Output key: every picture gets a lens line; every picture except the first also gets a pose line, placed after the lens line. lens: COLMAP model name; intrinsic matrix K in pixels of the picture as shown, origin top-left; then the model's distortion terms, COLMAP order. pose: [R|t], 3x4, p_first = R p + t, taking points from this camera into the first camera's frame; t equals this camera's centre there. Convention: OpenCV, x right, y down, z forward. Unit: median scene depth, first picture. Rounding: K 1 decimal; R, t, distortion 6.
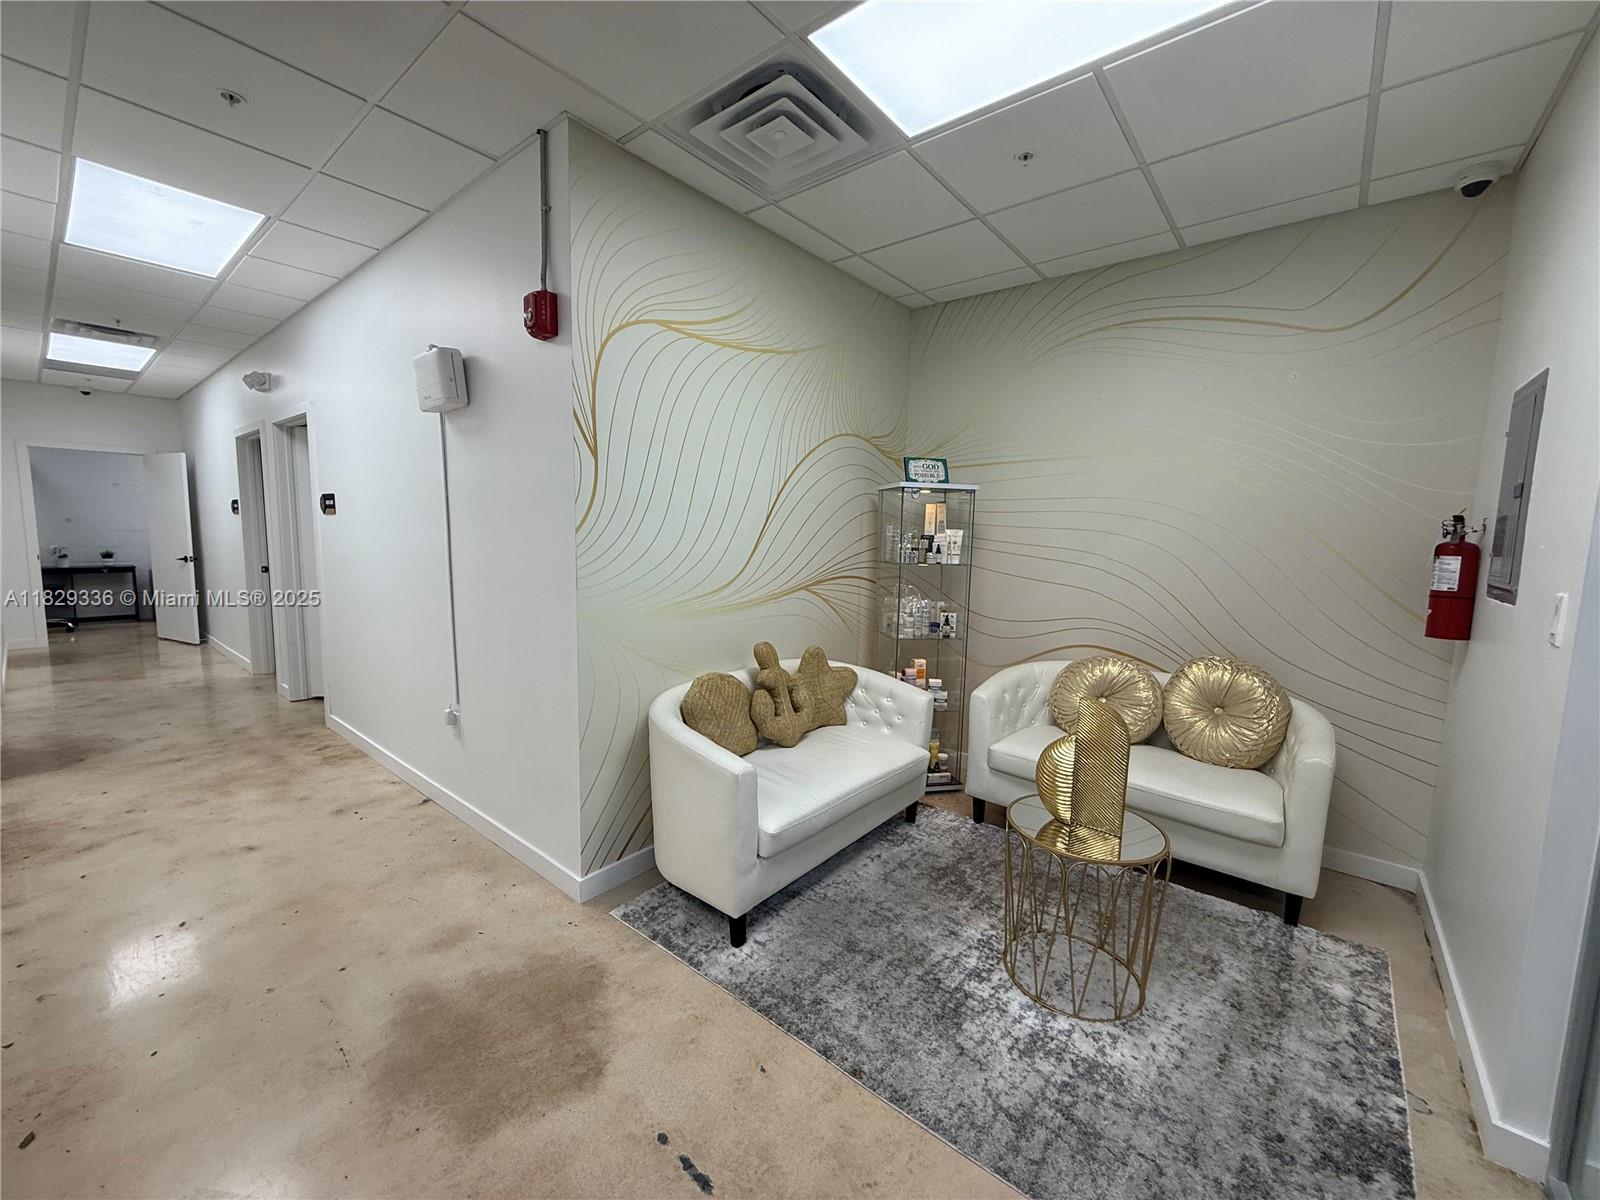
lens RADIAL K [[637.0, 0, 793.4], [0, 637.0, 598.9], [0, 0, 1]] dist [-0.000948, 0.000105]
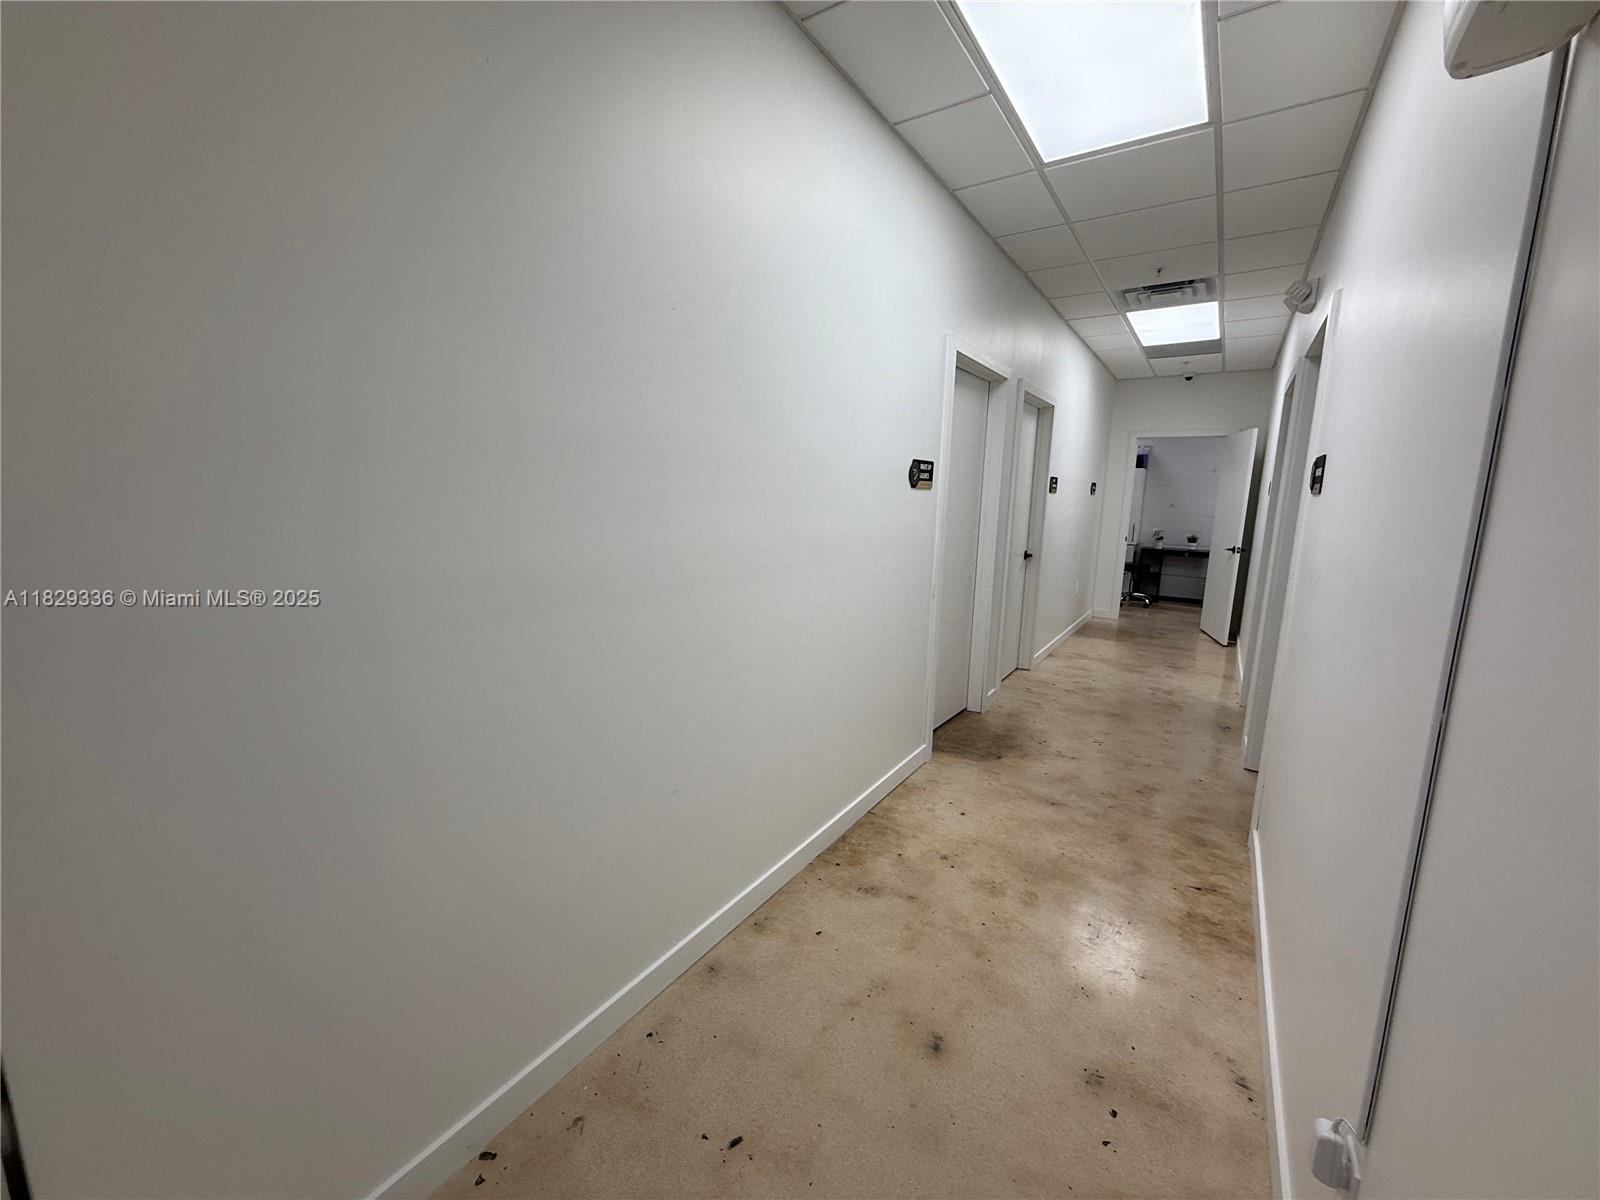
lens RADIAL K [[637.0, 0, 792.4], [0, 637.0, 599.7], [0, 0, 1]] dist [-0.000948, 0.000105]
pose [[0.100564, 0.148994, -0.983711, -0.290311], [-0.127809, 0.982466, 0.135740, -0.078986], [0.986687, 0.112077, 0.117844, 0.648493]]
